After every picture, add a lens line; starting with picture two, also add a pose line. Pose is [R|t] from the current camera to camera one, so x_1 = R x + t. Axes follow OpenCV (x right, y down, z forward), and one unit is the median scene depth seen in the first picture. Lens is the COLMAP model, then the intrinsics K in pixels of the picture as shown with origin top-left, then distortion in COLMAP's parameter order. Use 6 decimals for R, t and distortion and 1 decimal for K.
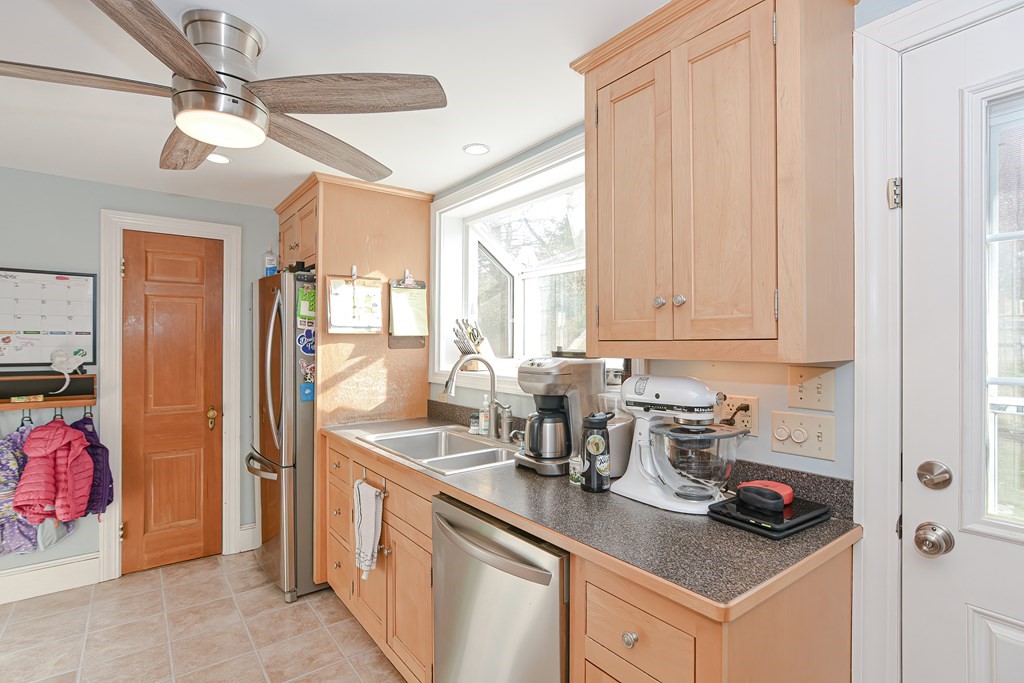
lens RADIAL K [[498.3, 0, 513.6], [0, 498.3, 340.8], [0, 0, 1]] dist [-0.017112, 0.006467]
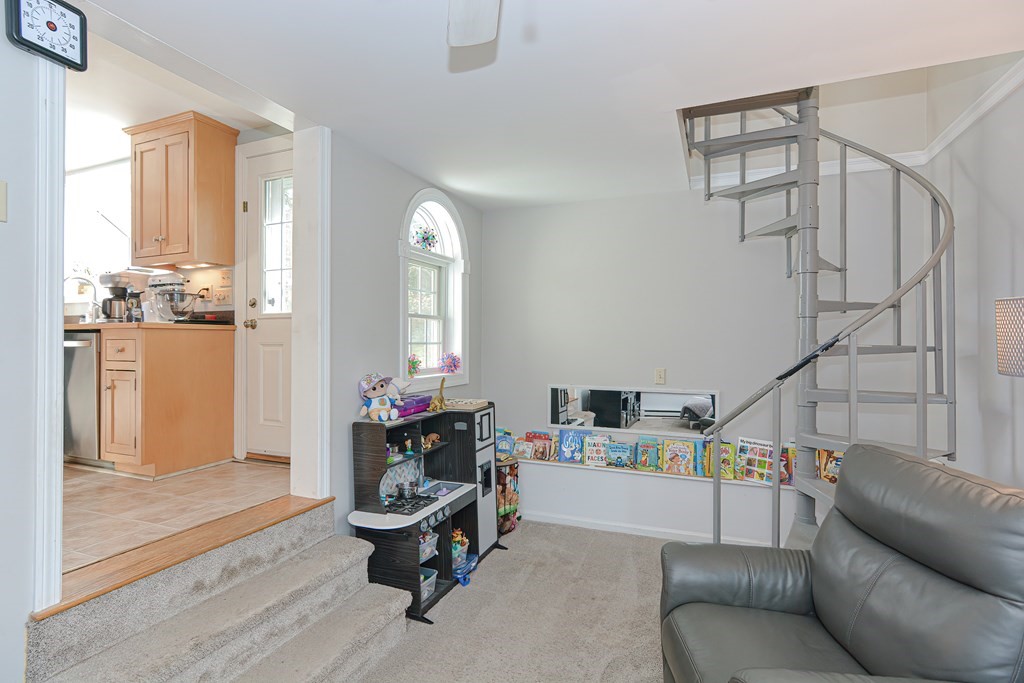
lens RADIAL K [[498.3, 0, 513.6], [0, 498.3, 340.8], [0, 0, 1]] dist [-0.017112, 0.006467]
pose [[0.867737, -0.001864, 0.497020, 0.557192], [-0.000721, 0.999987, 0.005009, 0.369899], [-0.497023, -0.004705, 0.867725, -1.818655]]
